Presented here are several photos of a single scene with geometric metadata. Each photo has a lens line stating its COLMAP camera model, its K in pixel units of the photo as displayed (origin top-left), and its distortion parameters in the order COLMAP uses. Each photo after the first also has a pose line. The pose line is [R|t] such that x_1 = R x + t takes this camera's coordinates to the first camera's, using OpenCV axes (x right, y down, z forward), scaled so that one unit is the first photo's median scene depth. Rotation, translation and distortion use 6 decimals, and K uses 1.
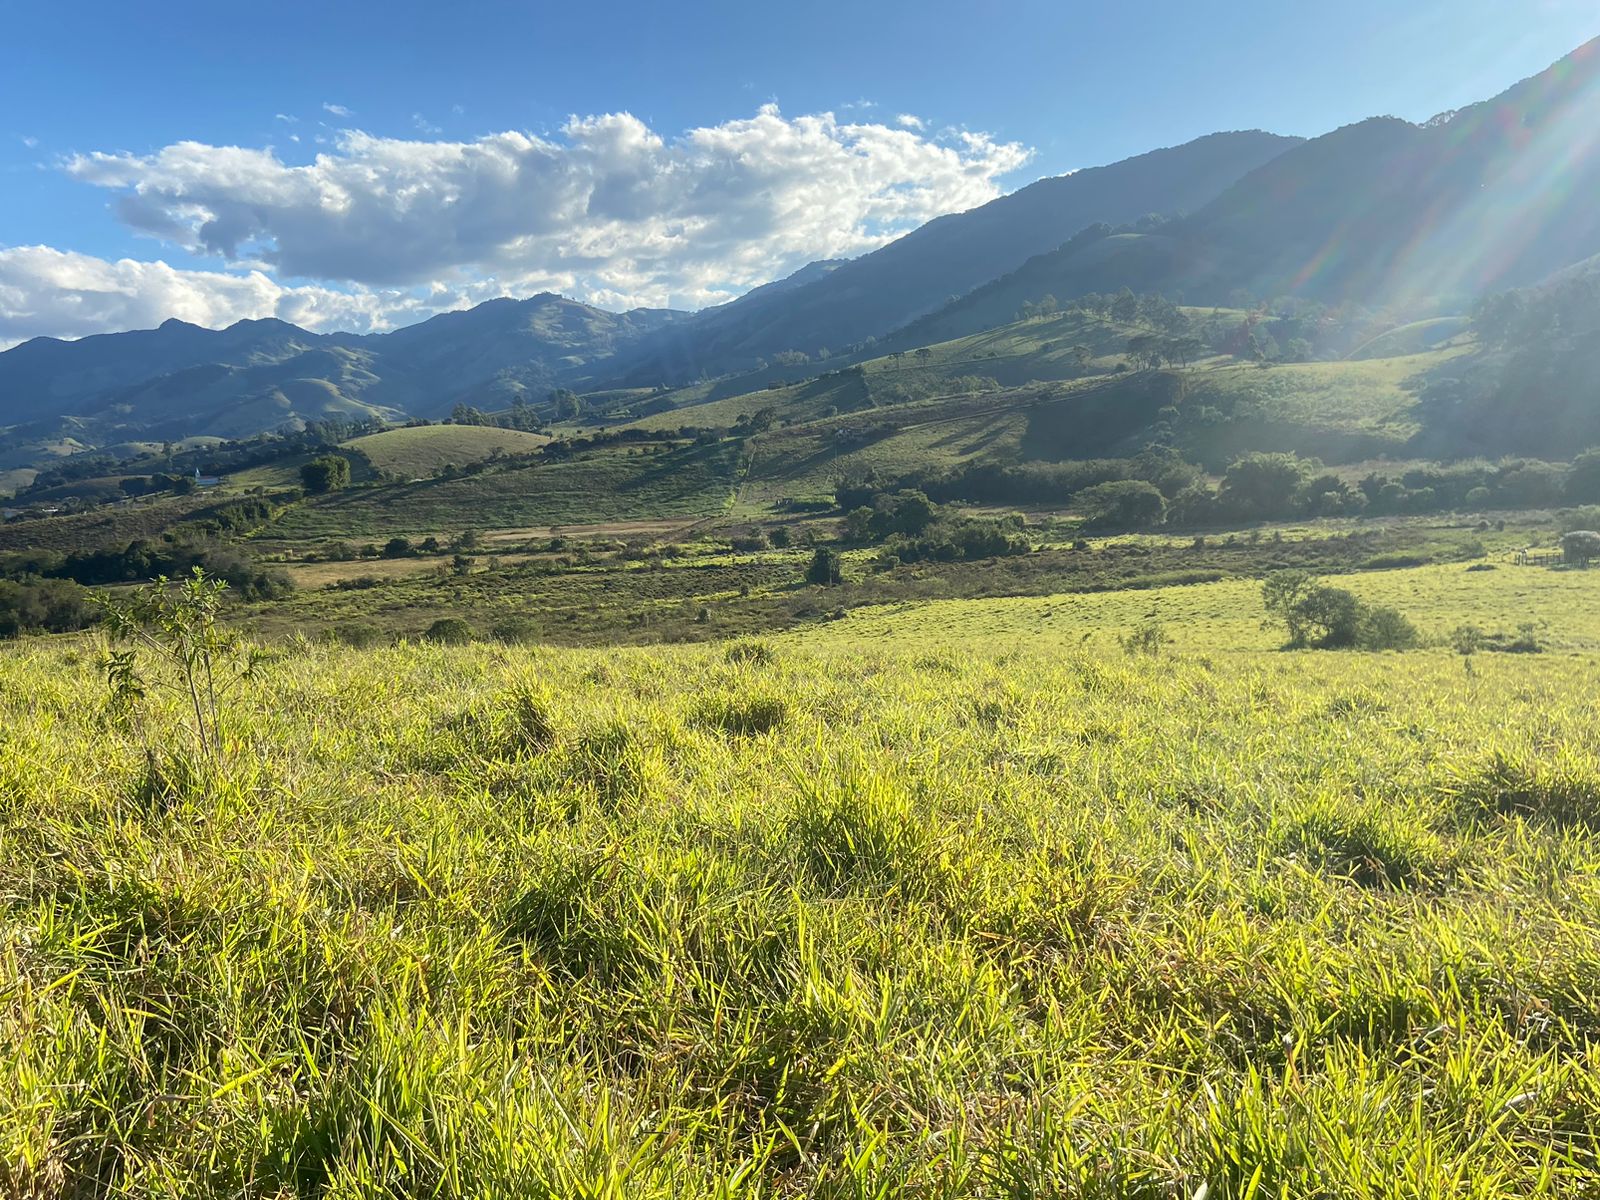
lens RADIAL K [[1409.3, 0, 775.9], [0, 1409.3, 612.4], [0, 0, 1]] dist [0.105572, -0.129642]
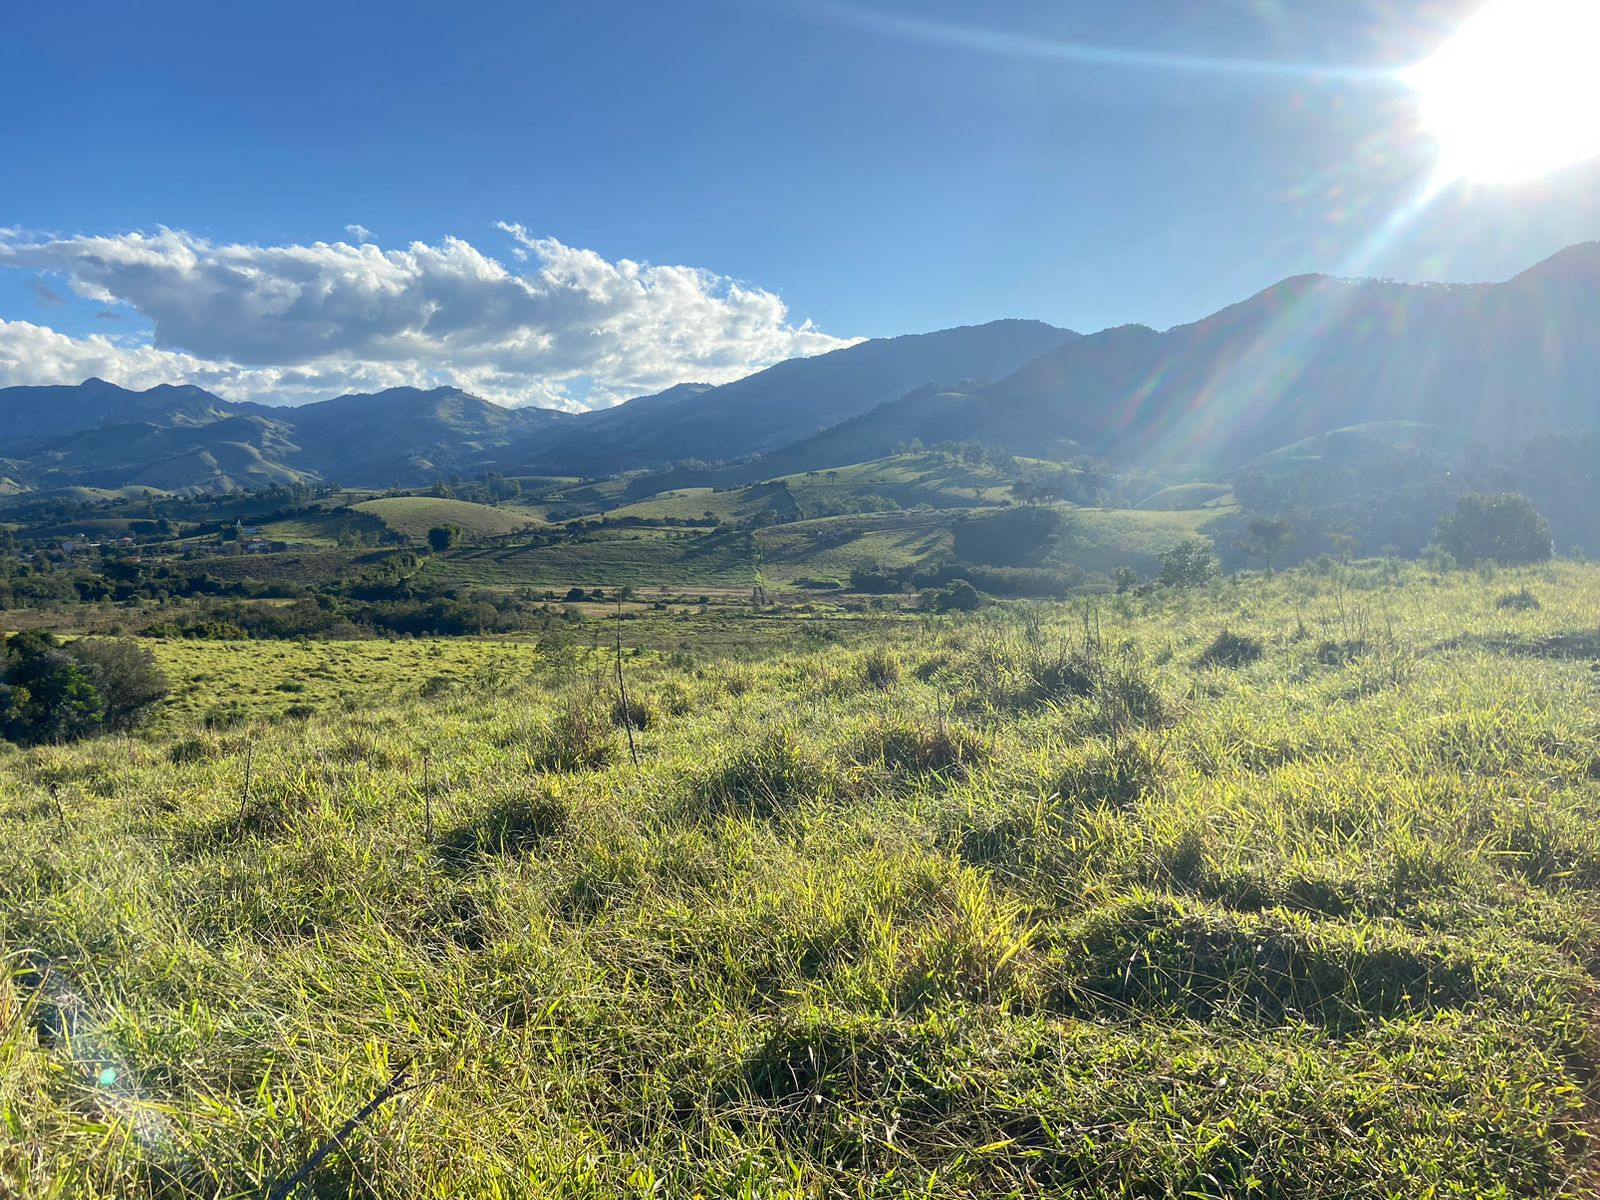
lens RADIAL K [[1197.4, 0, 800.0], [0, 1197.4, 589.8], [0, 0, 1]] dist [0.080613, -0.085399]
pose [[0.985895, 0.069012, 0.152473, -0.076983], [-0.057694, 0.995326, -0.077449, 0.010259], [-0.157105, 0.067560, 0.985268, -0.076483]]
